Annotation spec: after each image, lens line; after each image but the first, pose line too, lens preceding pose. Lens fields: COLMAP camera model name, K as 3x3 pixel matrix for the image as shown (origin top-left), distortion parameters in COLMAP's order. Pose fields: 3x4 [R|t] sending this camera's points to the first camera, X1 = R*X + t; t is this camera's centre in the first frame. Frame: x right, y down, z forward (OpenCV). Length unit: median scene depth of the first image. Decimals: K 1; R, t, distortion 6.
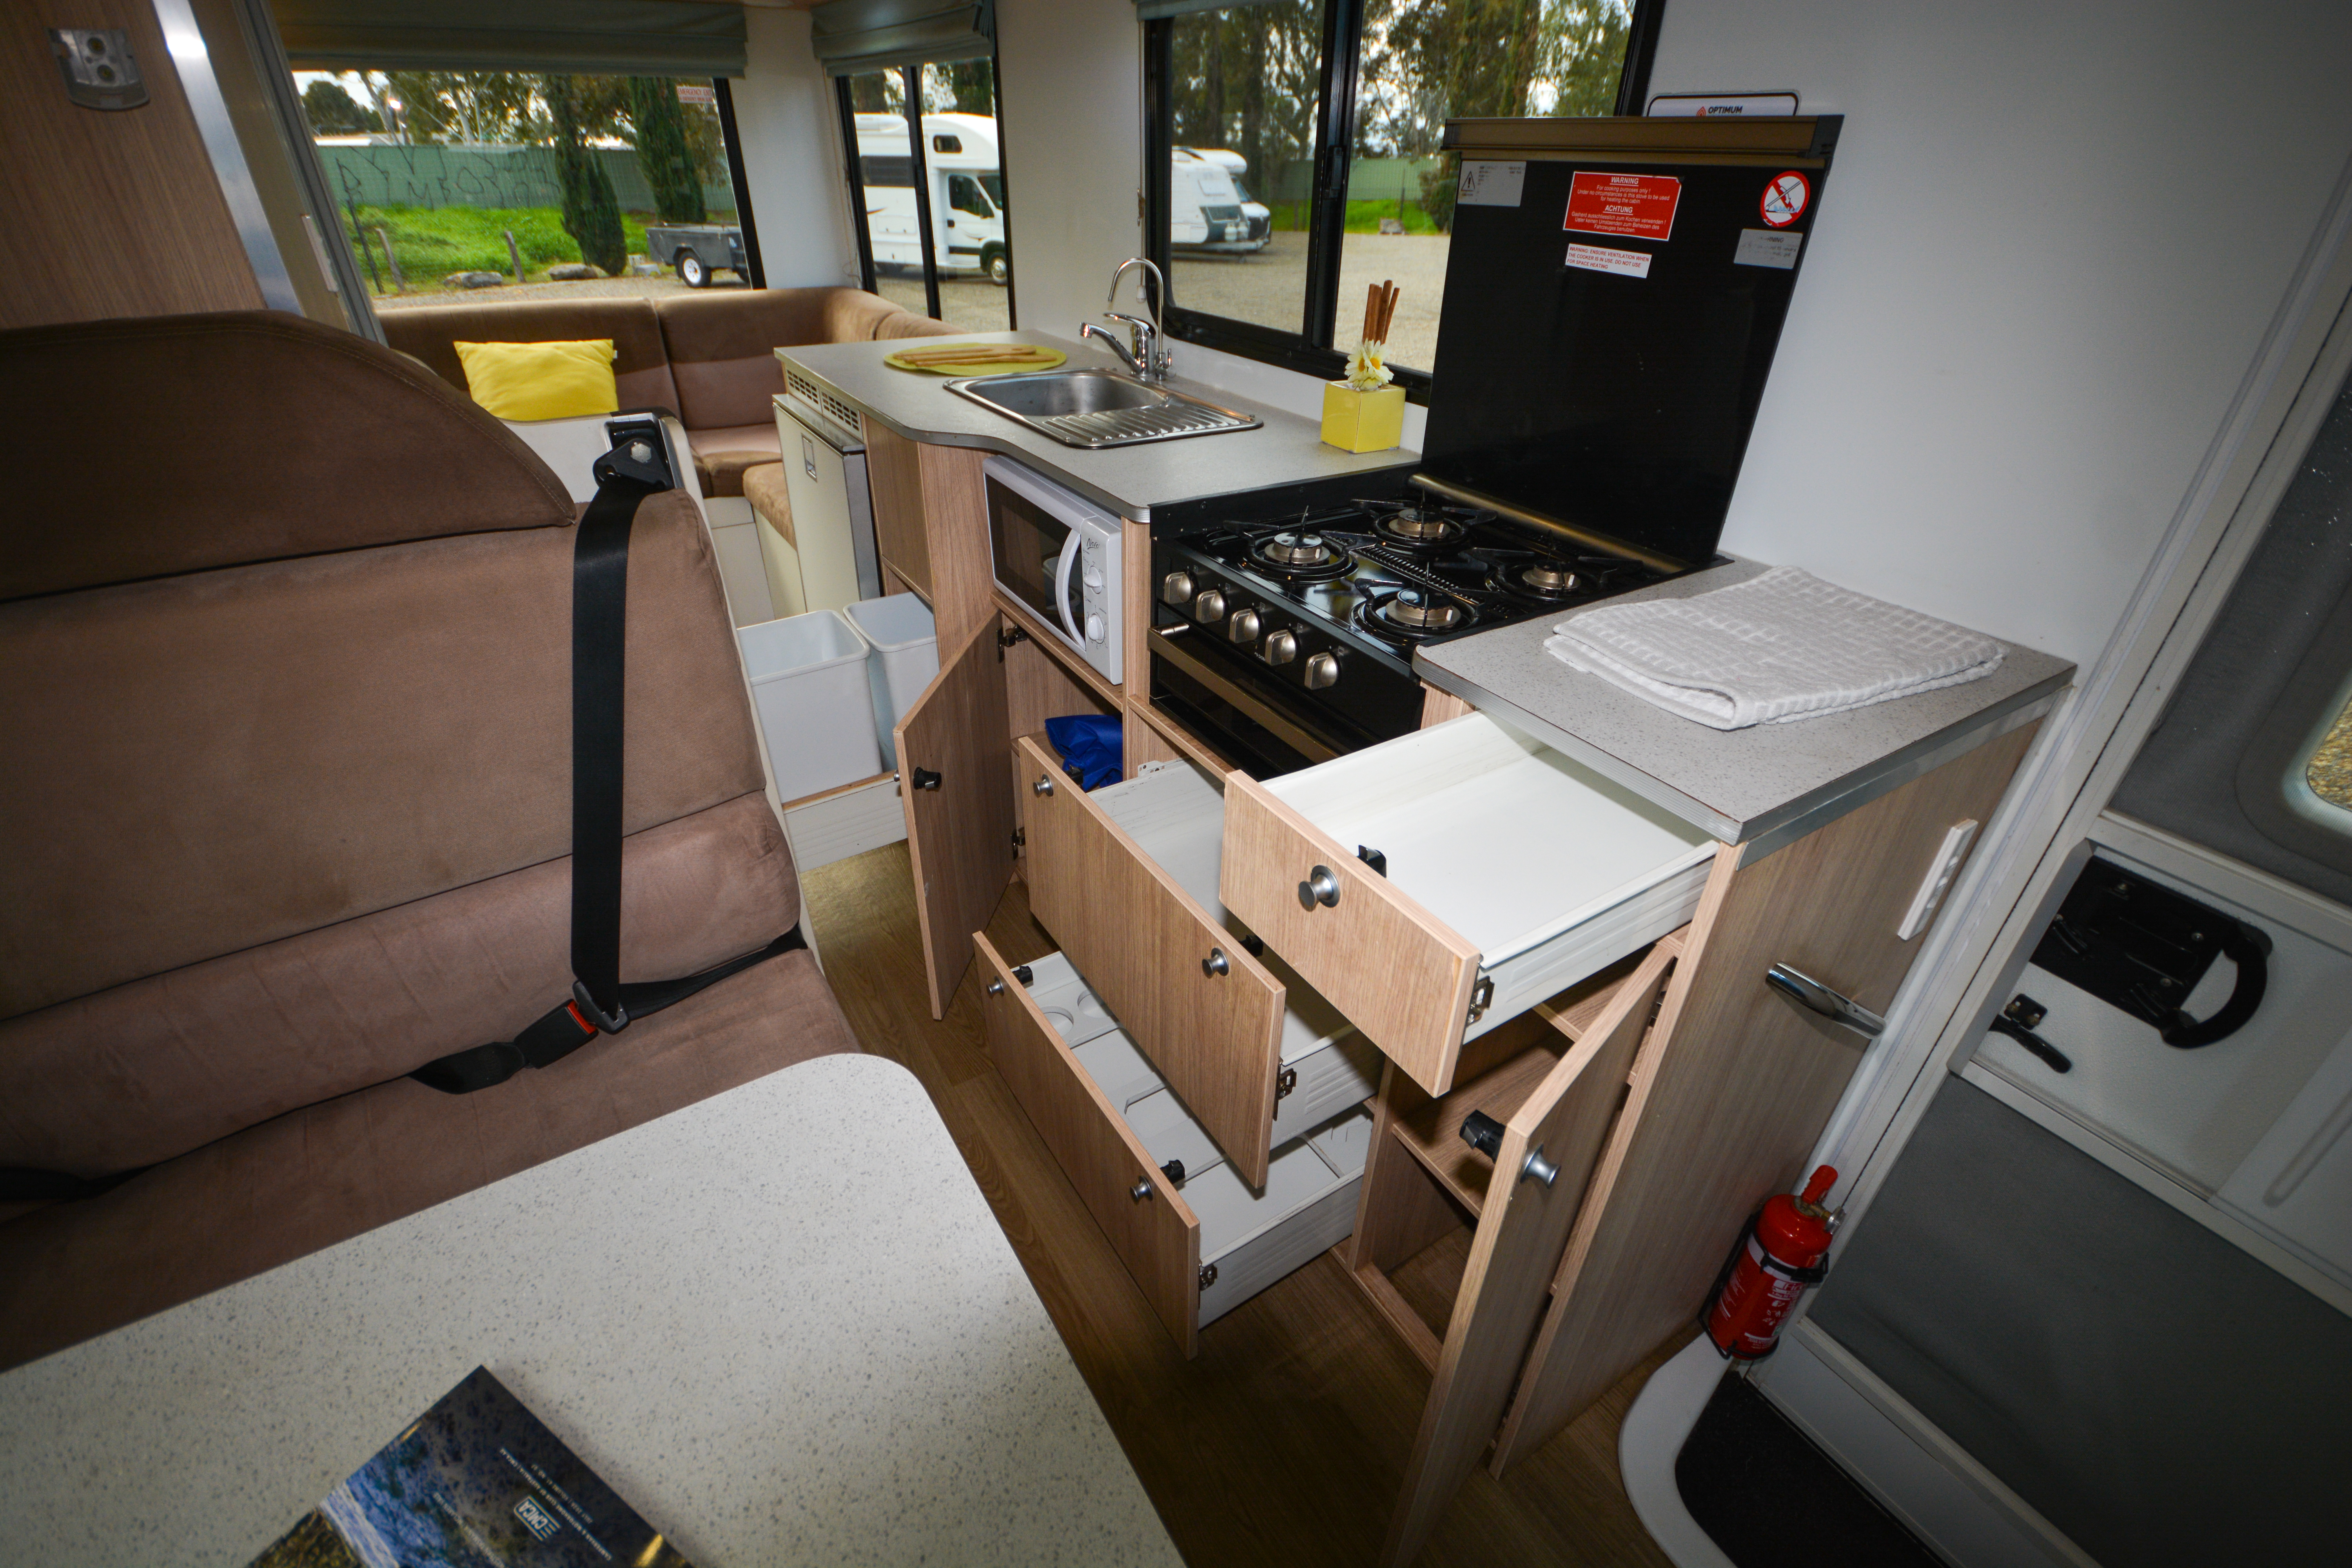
lens RADIAL K [[1035.7, 0, 1168.7], [0, 1035.7, 796.7], [0, 0, 1]] dist [0.019602, -0.018104]
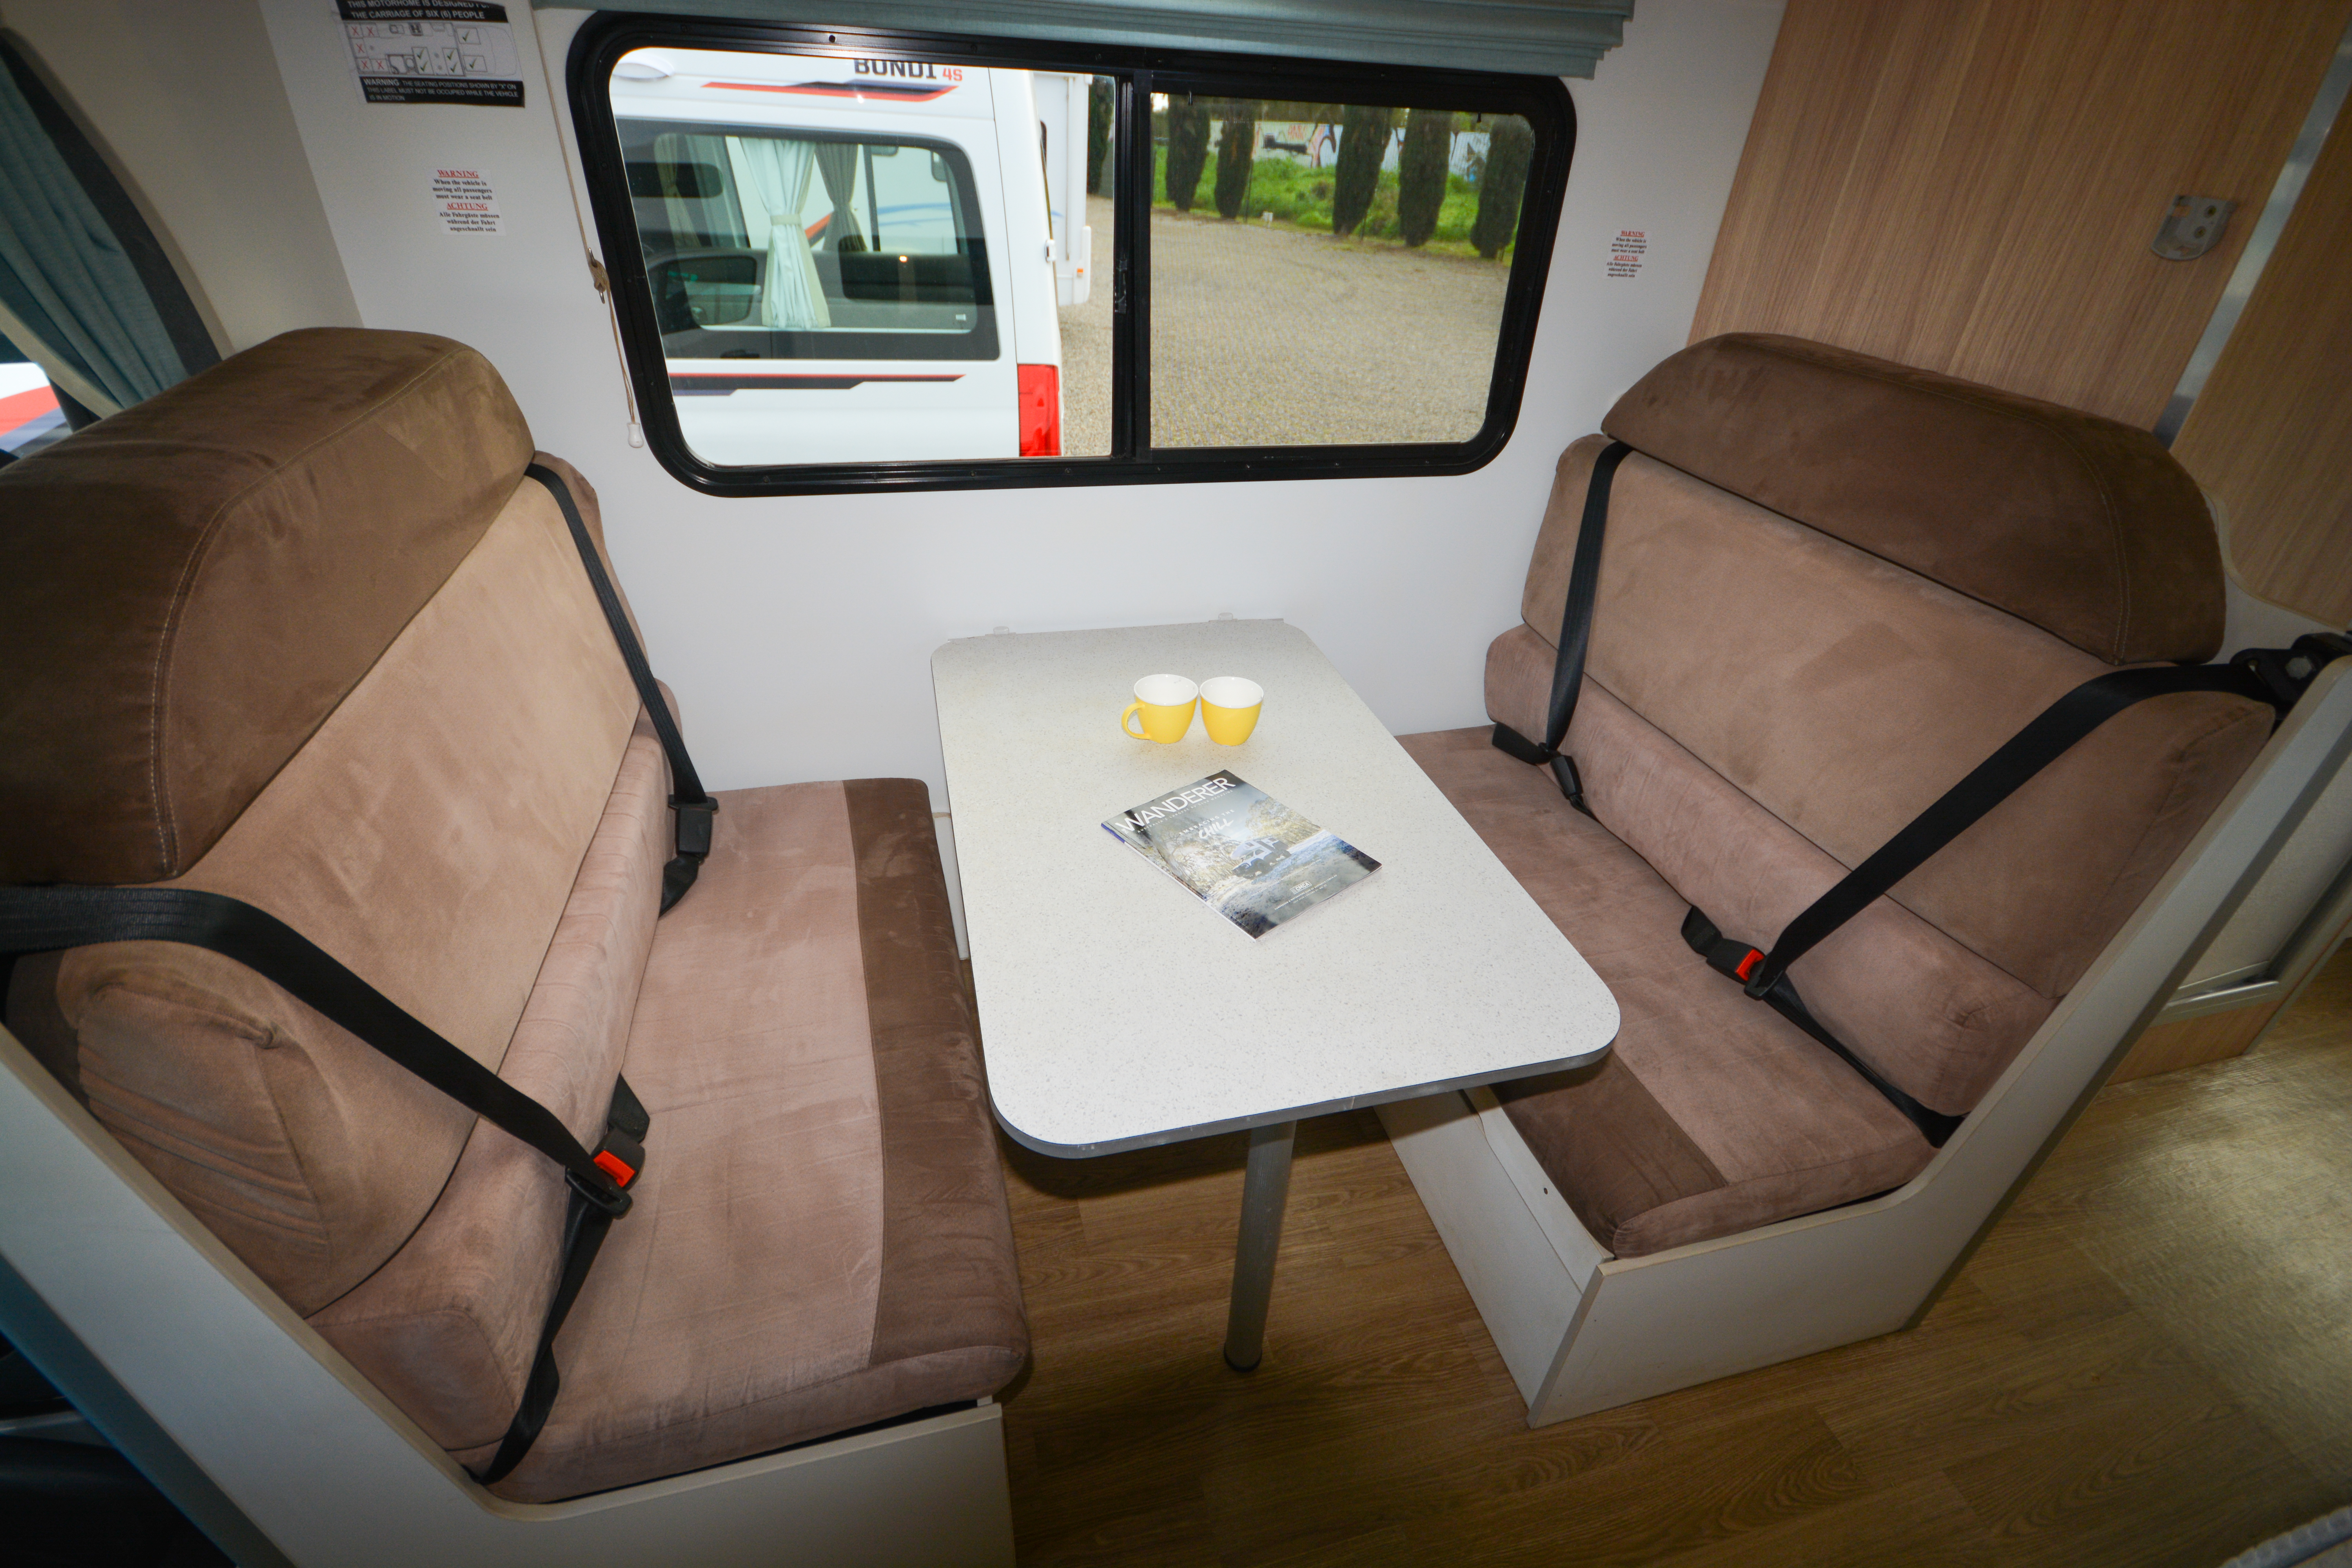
lens RADIAL K [[1027.9, 0, 1174.5], [0, 1027.9, 790.4], [0, 0, 1]] dist [0.015259, -0.015605]
pose [[-0.306174, 0.492850, -0.814467, 0.339989], [-0.547489, 0.608749, 0.574178, -0.154812], [0.778790, 0.621710, 0.083448, 0.160023]]
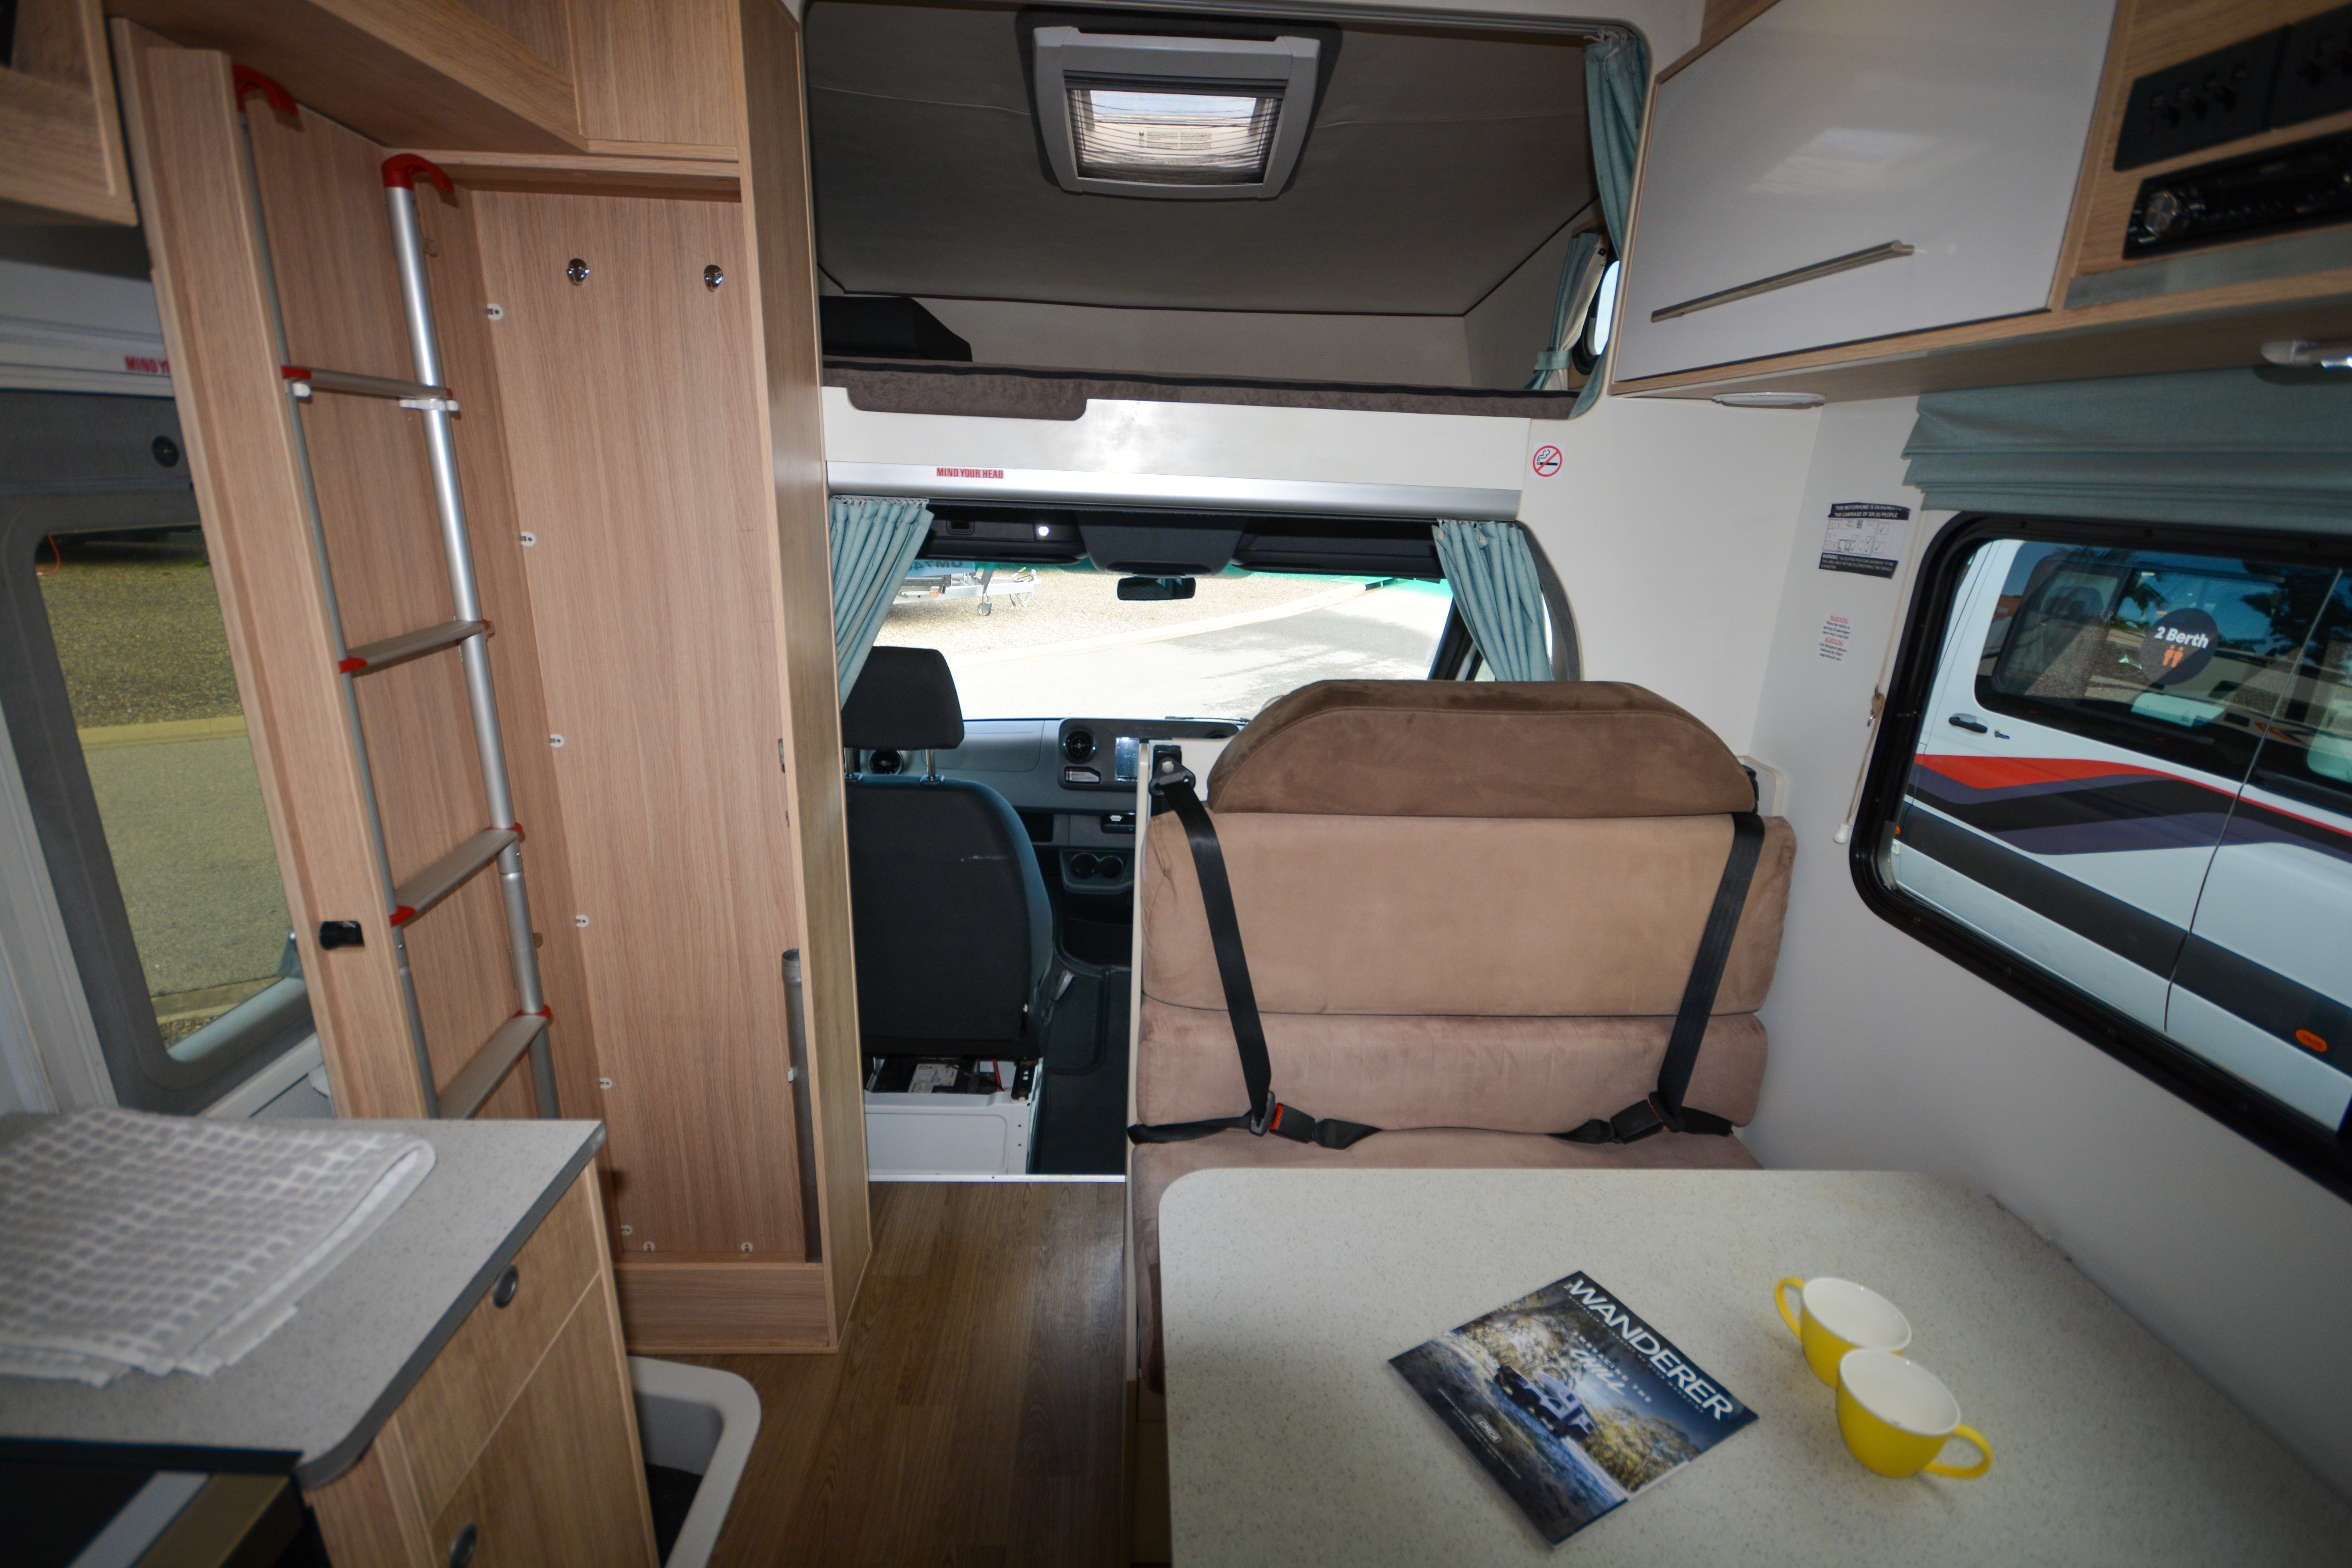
lens RADIAL K [[1035.7, 0, 1168.7], [0, 1035.7, 796.7], [0, 0, 1]] dist [0.019602, -0.018104]
pose [[-0.862595, -0.196193, 0.466302, -0.251138], [0.225465, 0.676044, 0.701520, -0.416123], [-0.452874, 0.710263, -0.538917, 0.455471]]
